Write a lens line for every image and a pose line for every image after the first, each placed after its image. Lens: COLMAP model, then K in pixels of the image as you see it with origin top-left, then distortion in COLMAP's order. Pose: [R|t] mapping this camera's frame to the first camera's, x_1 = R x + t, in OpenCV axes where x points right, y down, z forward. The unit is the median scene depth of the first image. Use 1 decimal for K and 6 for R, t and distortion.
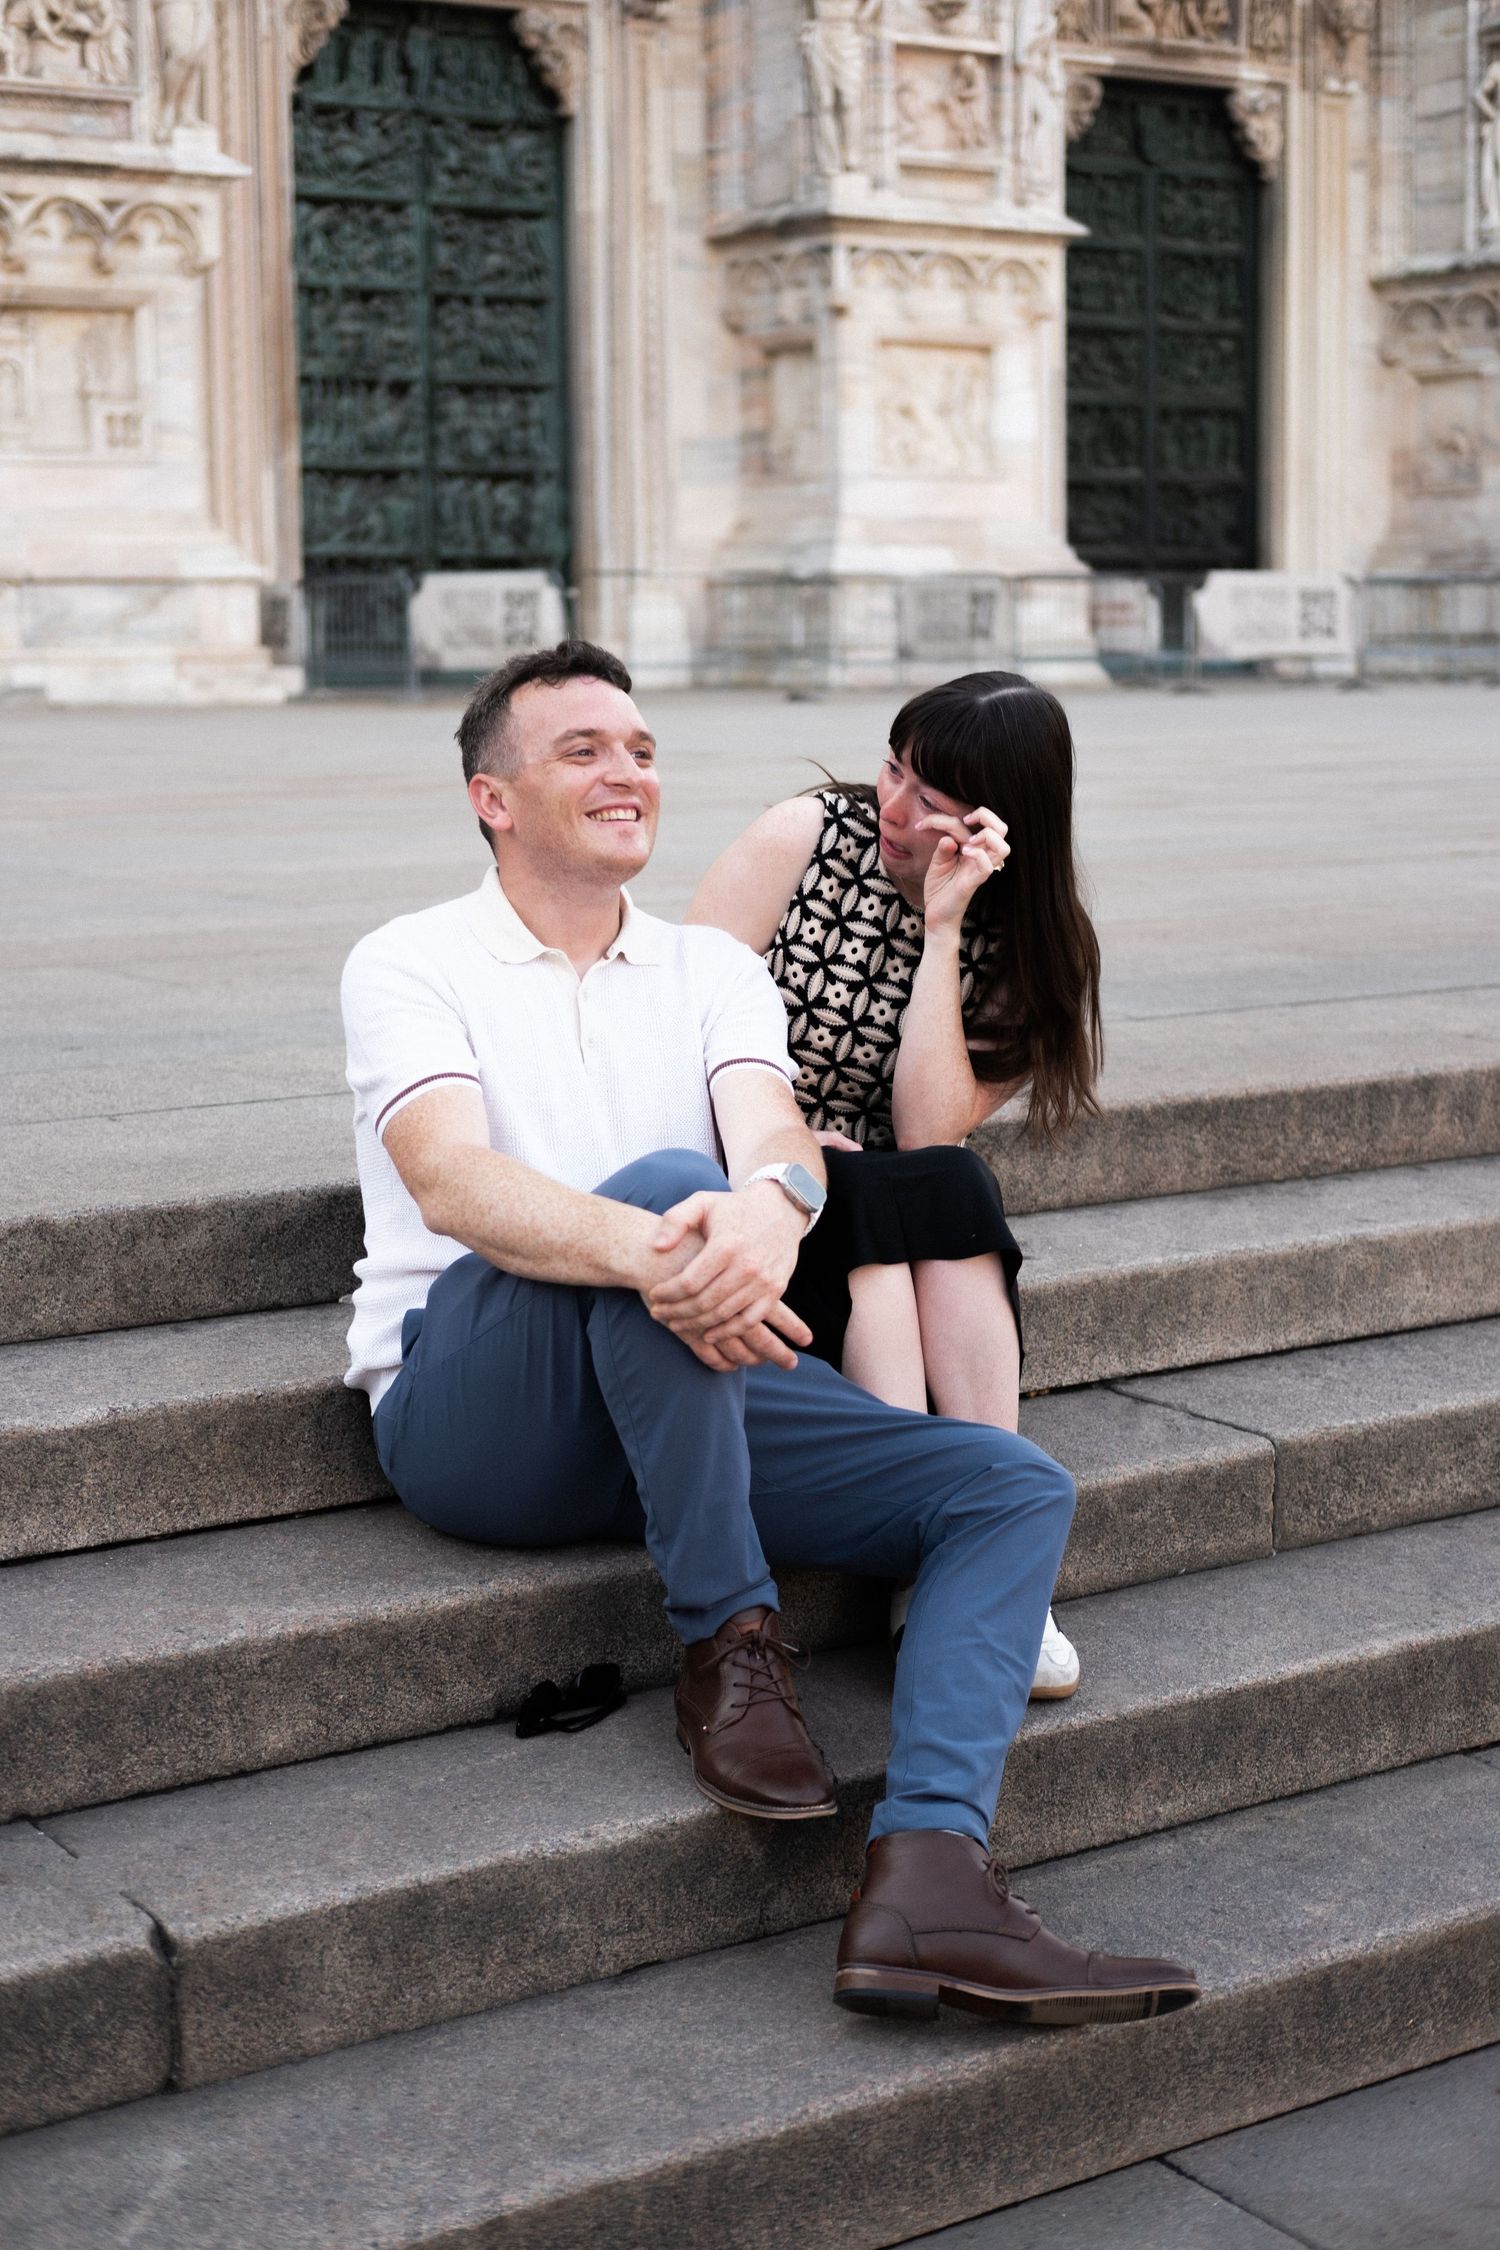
lens RADIAL K [[3529.0, 0, 974.6], [0, 3529.0, 1123.2], [0, 0, 1]] dist [0.008576, -0.100078]
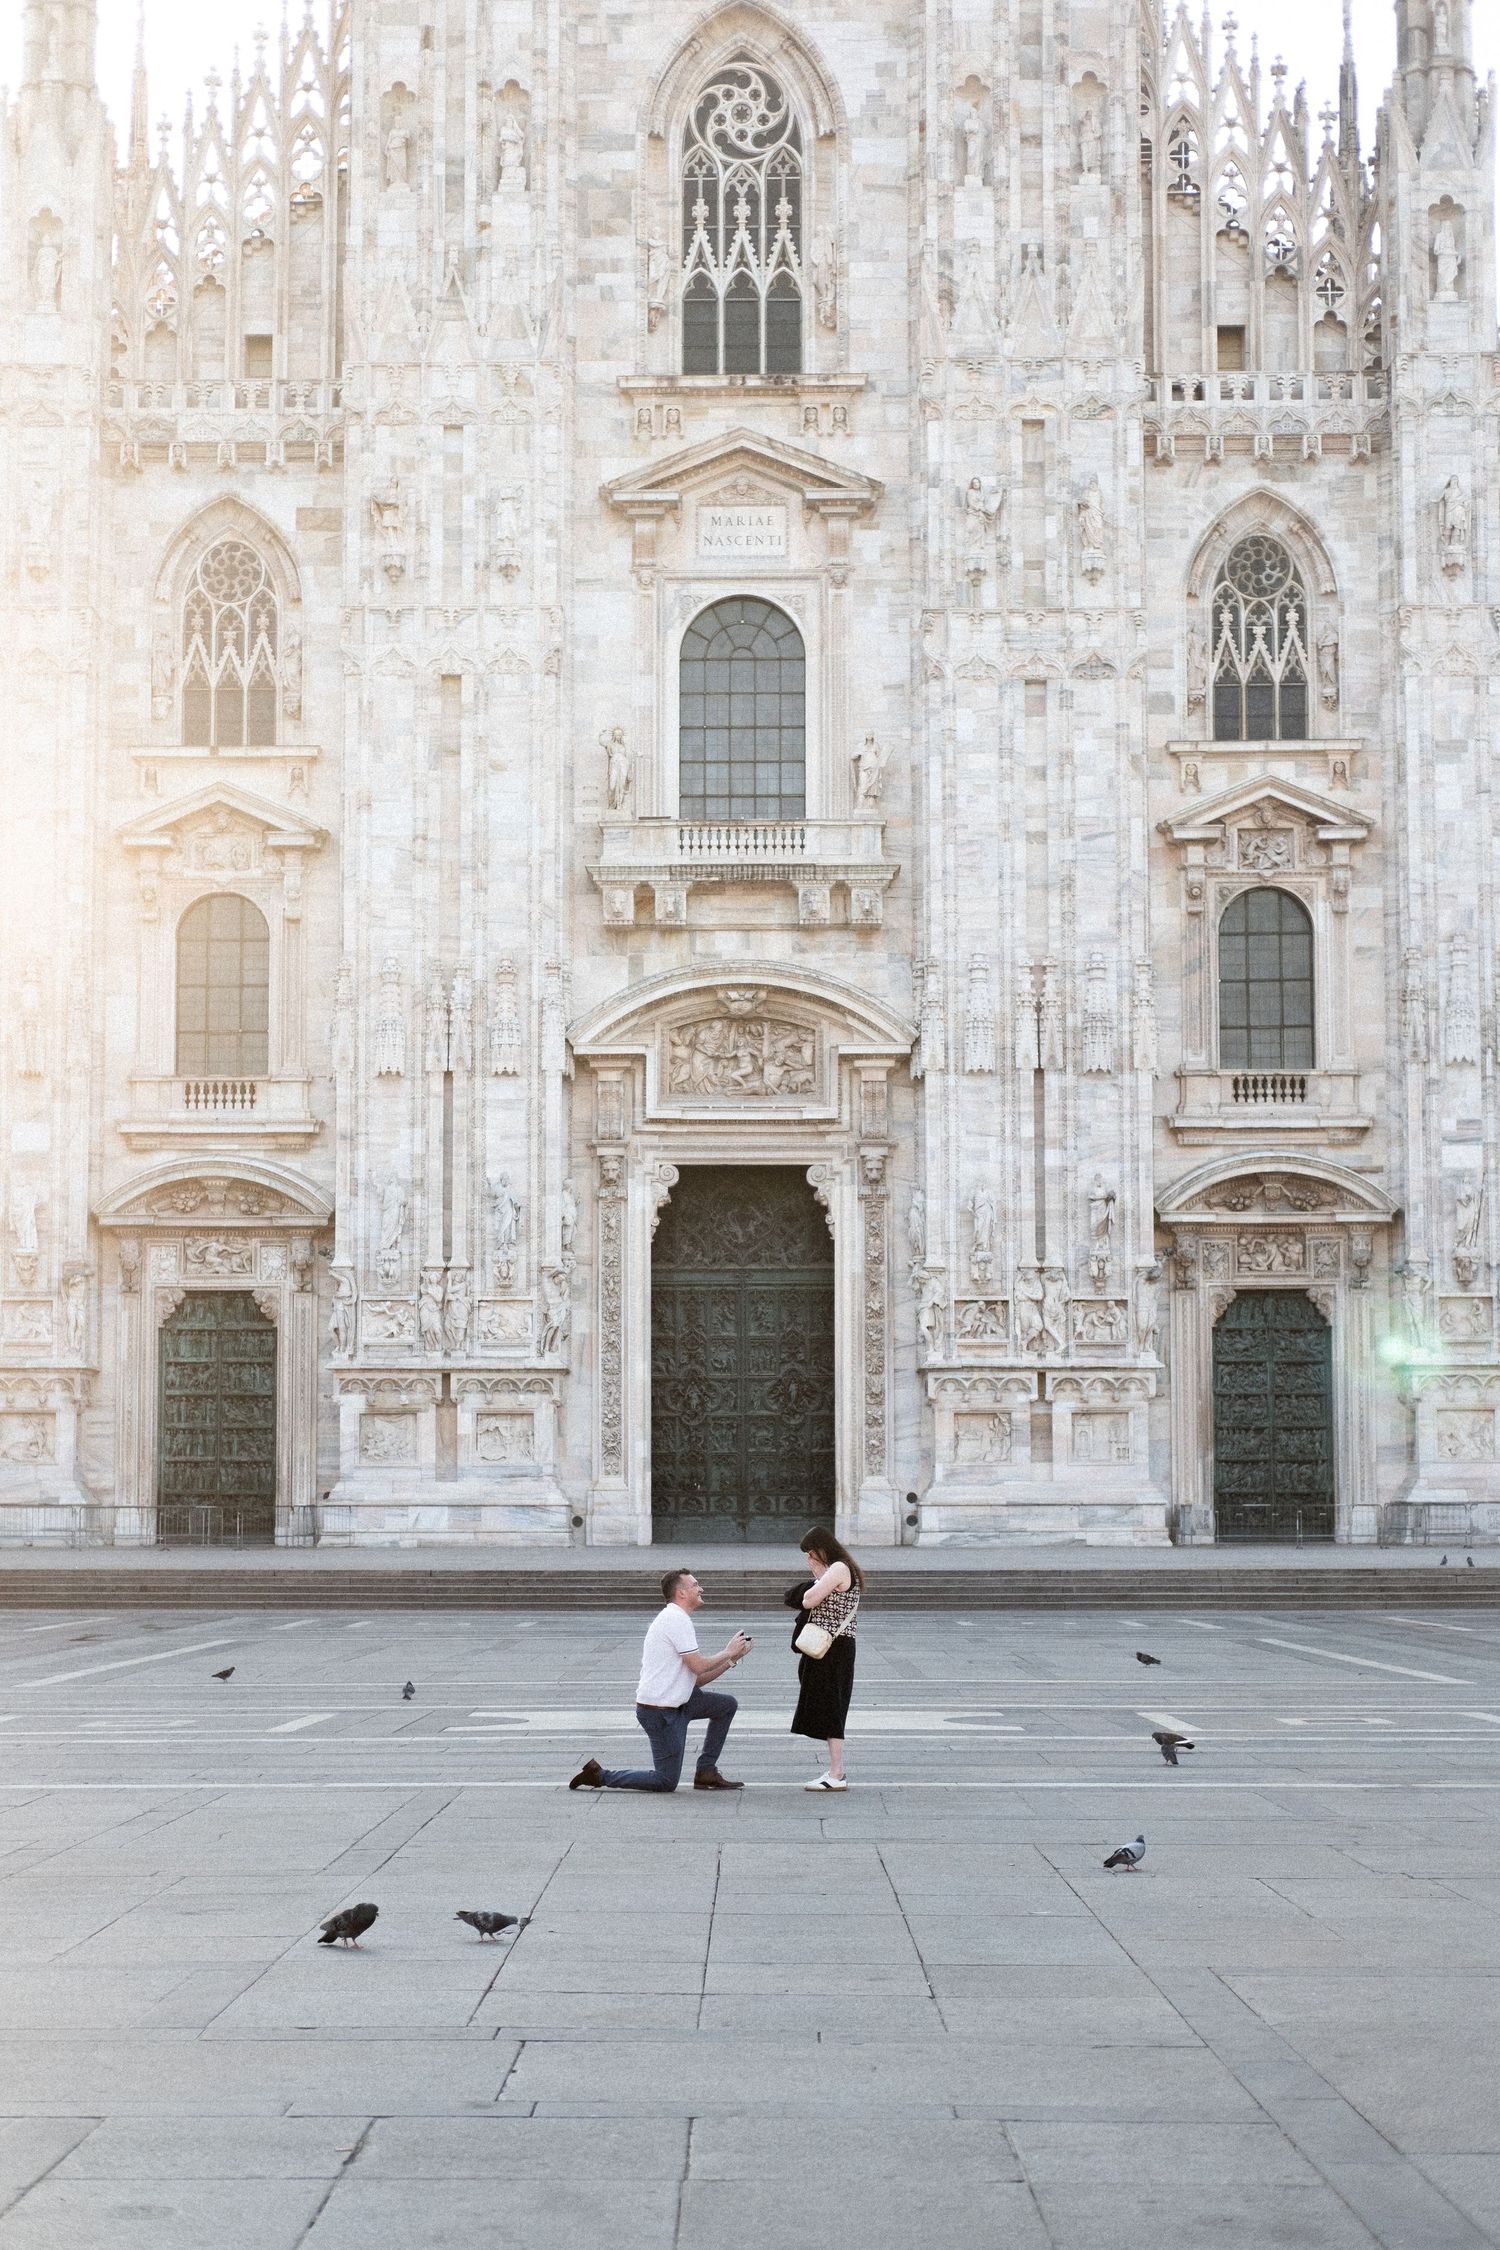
lens RADIAL K [[3559.0, 0, 743.9], [0, 3559.0, 1207.6], [0, 0, 1]] dist [-0.022179, 0.035418]
pose [[0.823412, -0.038695, -0.566123, 1.208528], [-0.085123, 0.977960, -0.190654, 0.199092], [0.561022, 0.205176, 0.801970, -1.625911]]
